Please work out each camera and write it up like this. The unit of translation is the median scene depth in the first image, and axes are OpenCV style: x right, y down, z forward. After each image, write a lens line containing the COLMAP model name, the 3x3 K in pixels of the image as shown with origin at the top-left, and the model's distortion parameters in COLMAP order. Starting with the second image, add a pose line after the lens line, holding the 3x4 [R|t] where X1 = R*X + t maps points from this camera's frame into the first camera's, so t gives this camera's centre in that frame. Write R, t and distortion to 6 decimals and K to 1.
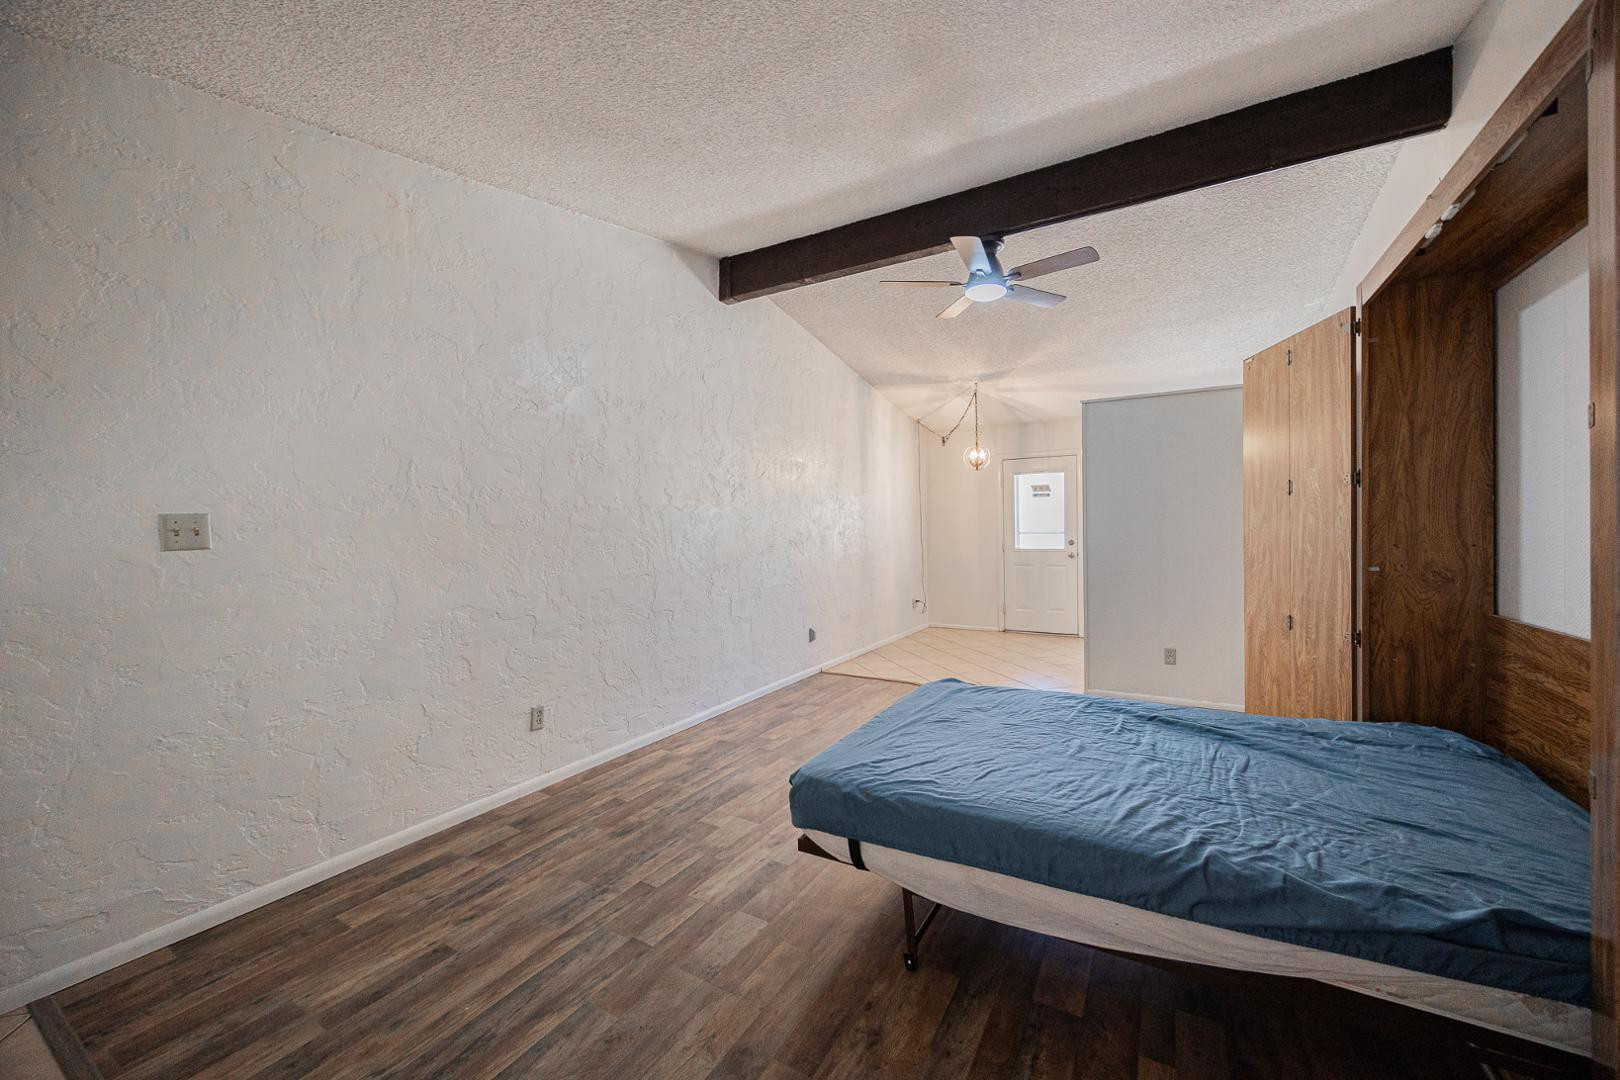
lens RADIAL K [[619.7, 0, 778.6], [0, 619.7, 534.9], [0, 0, 1]] dist [-0.001129, -0.000082]
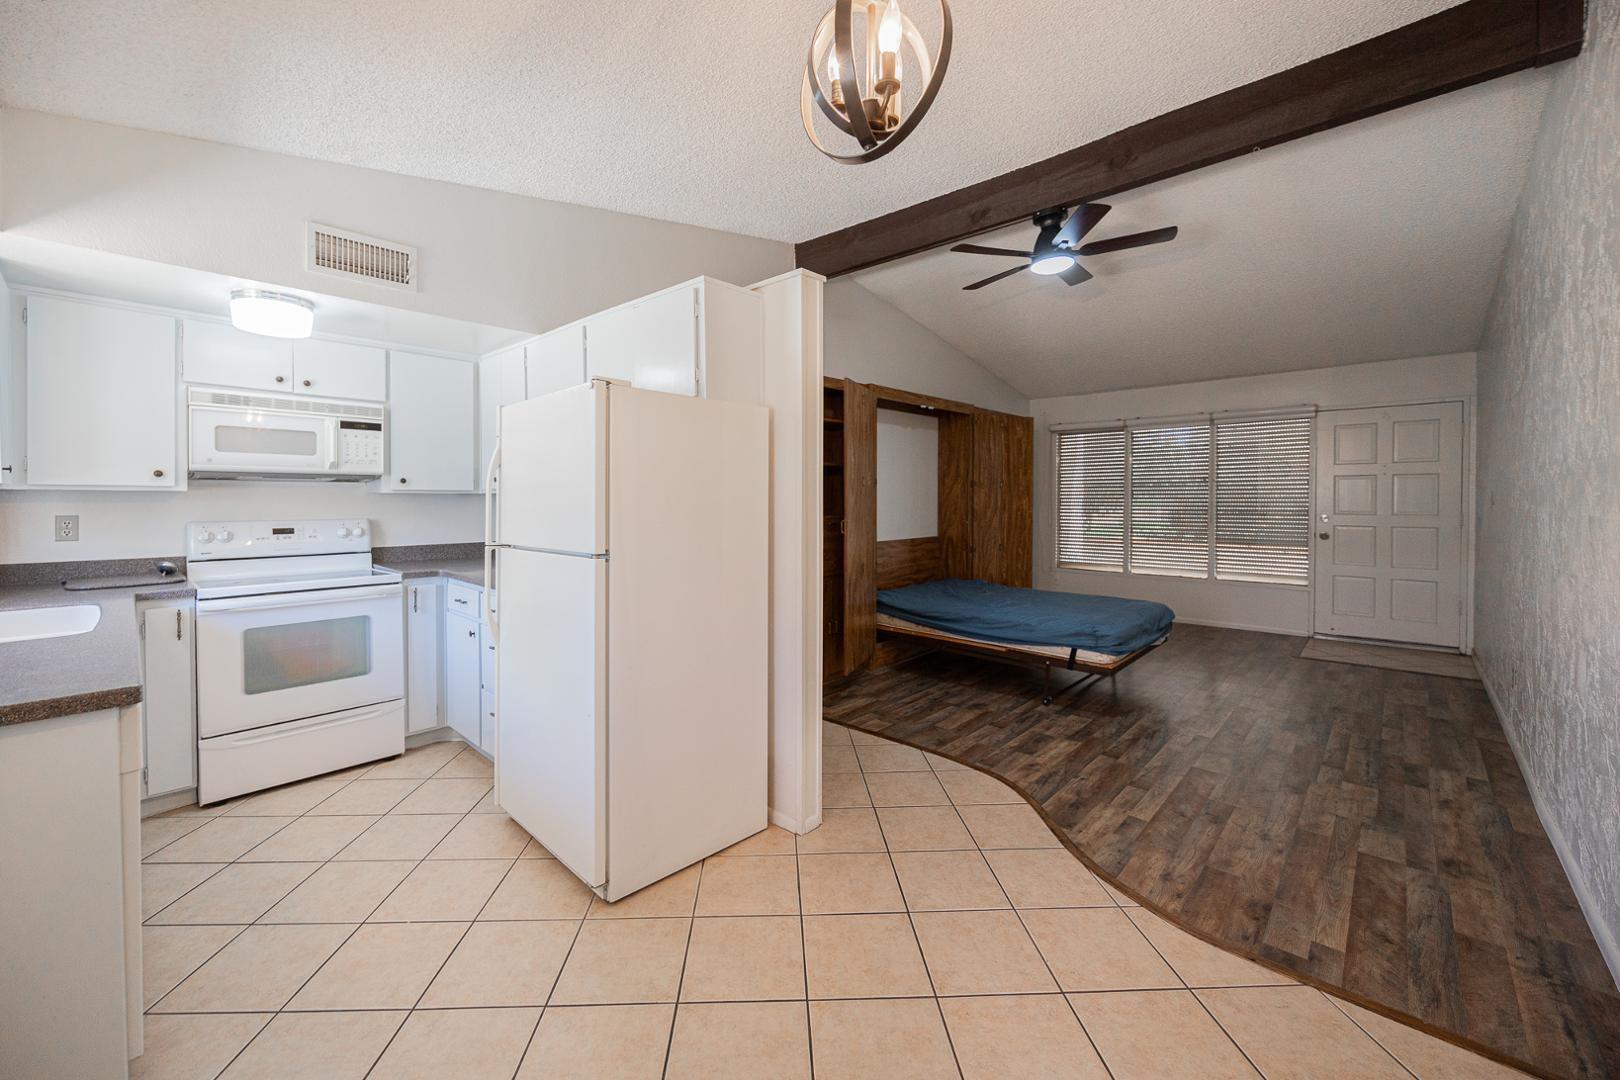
lens RADIAL K [[628.5, 0, 776.2], [0, 628.5, 511.0], [0, 0, 1]] dist [-0.004380, 0.000183]
pose [[-0.977420, 0.012537, 0.210933, 0.680705], [0.017914, 0.999561, 0.023602, -0.046073], [-0.210545, 0.026848, -0.977215, 2.526413]]
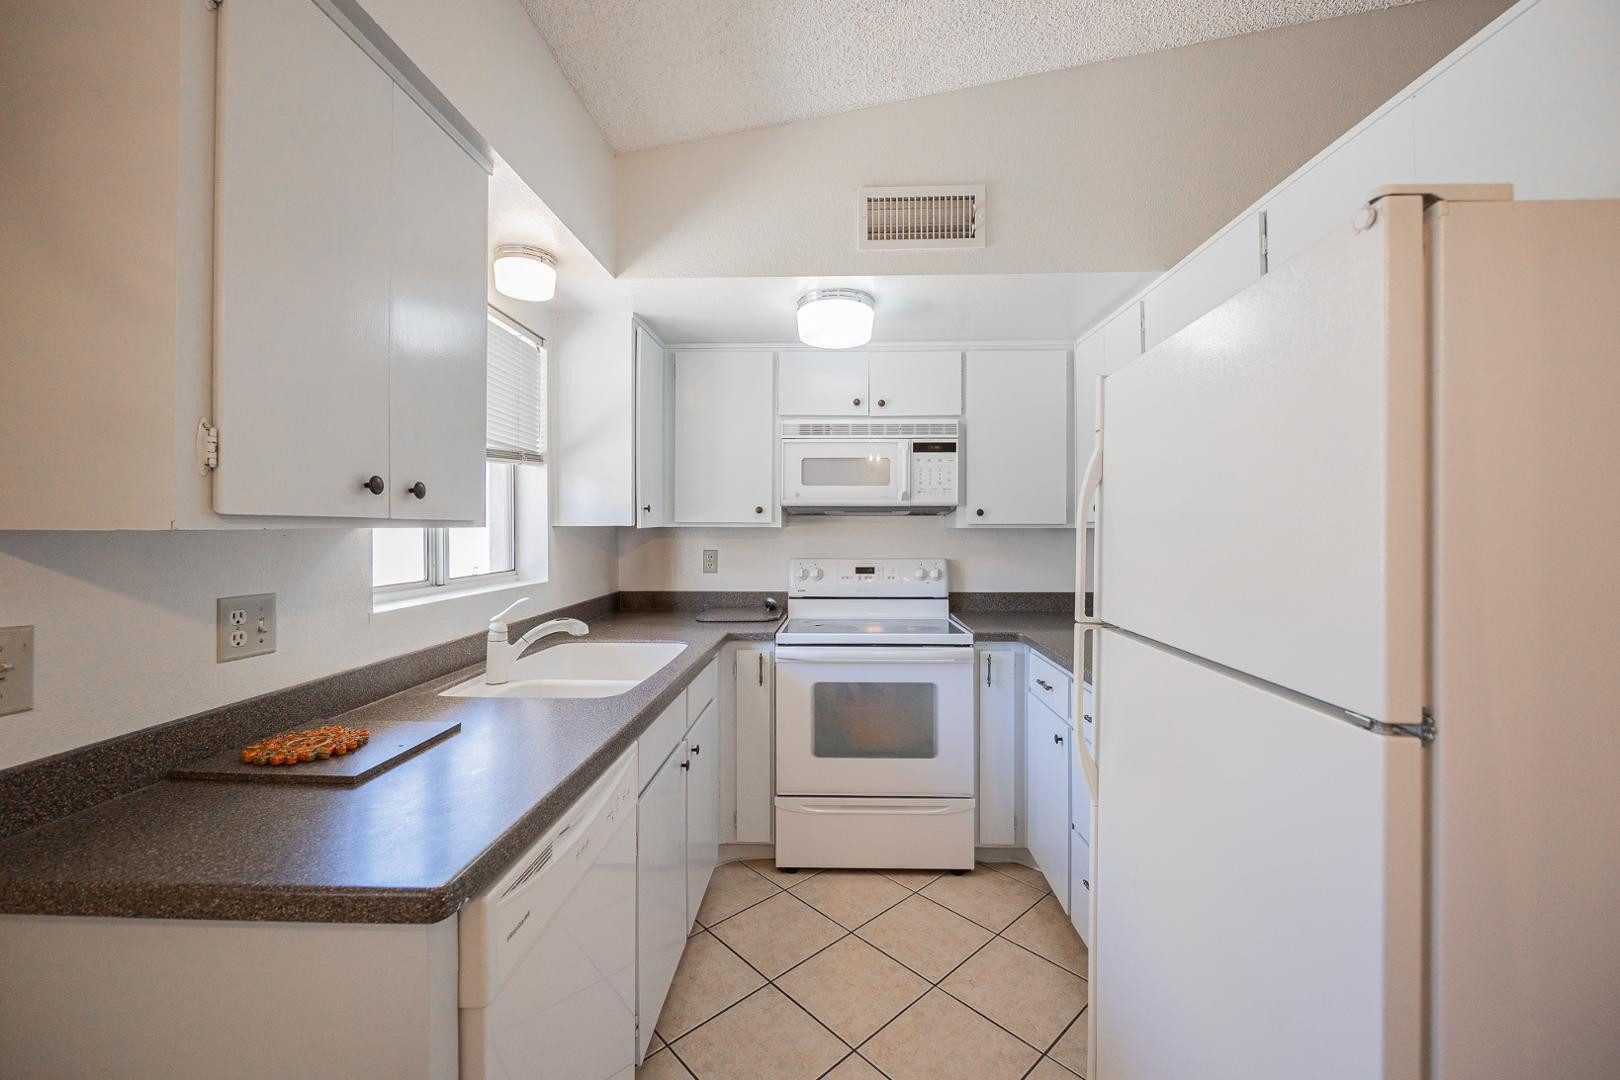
lens RADIAL K [[647.8, 0, 819.3], [0, 647.8, 524.1], [0, 0, 1]] dist [-0.001584, 0.000127]
pose [[-0.505662, 0.024406, 0.862387, 0.928184], [0.014630, 0.999699, -0.019713, -0.056240], [-0.862608, 0.002649, -0.505866, 2.179595]]
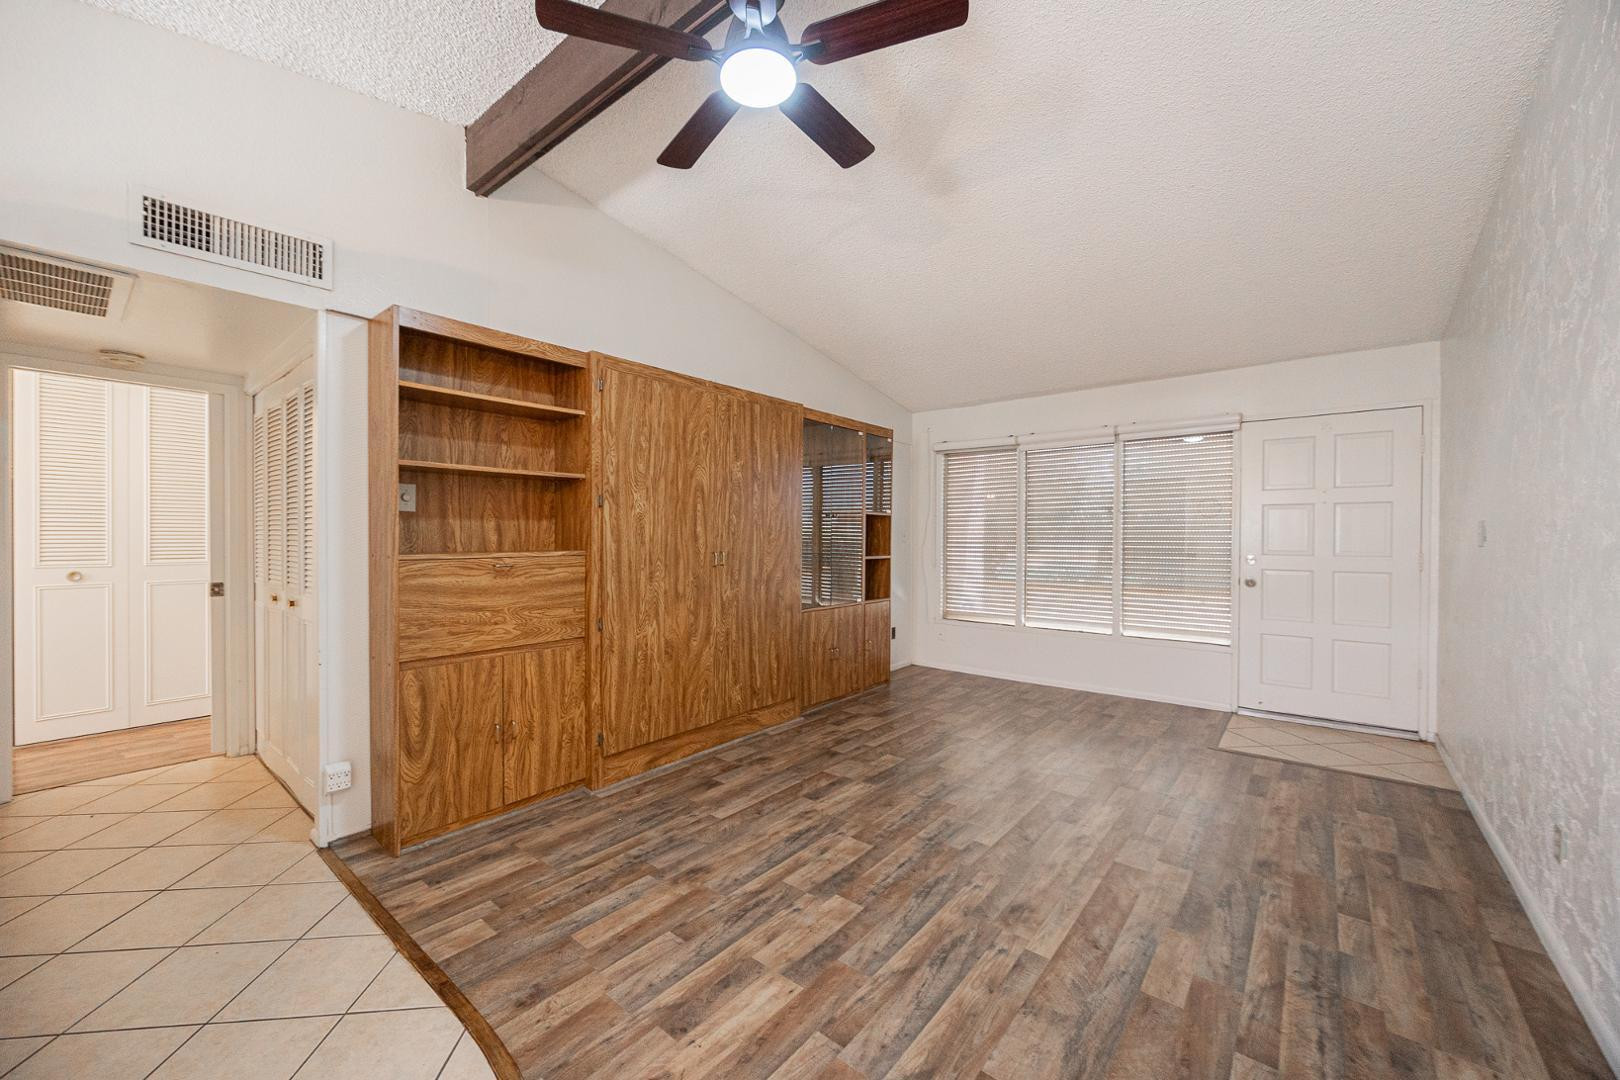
lens RADIAL K [[612.9, 0, 796.9], [0, 612.9, 546.3], [0, 0, 1]] dist [-0.000385, 0.000083]
pose [[-0.990525, 0.009715, 0.136988, 0.288835], [0.012361, 0.999753, 0.018473, -0.018084], [-0.136775, 0.019991, -0.990400, 1.847553]]
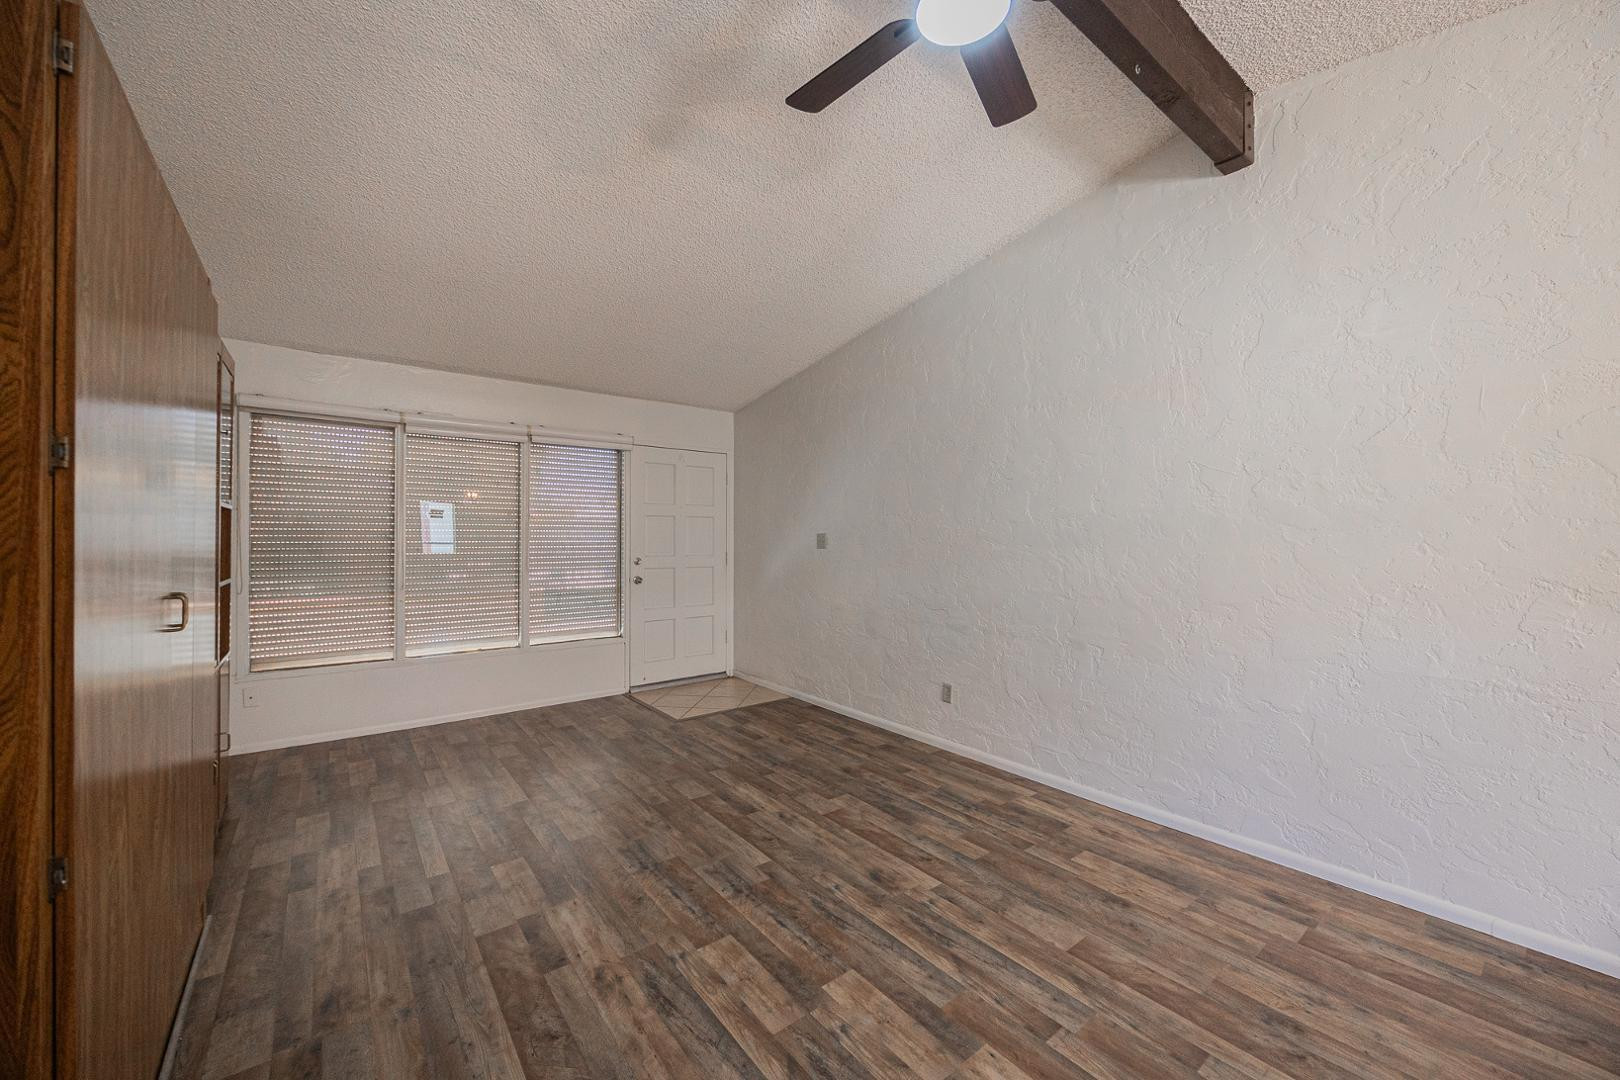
lens RADIAL K [[628.7, 0, 830.7], [0, 628.7, 537.1], [0, 0, 1]] dist [-0.002719, -0.000223]
pose [[-0.326239, 0.013195, -0.945195, 0.948893], [-0.001796, 0.999892, 0.014578, -0.034722], [0.945285, 0.006453, -0.326180, 1.300347]]
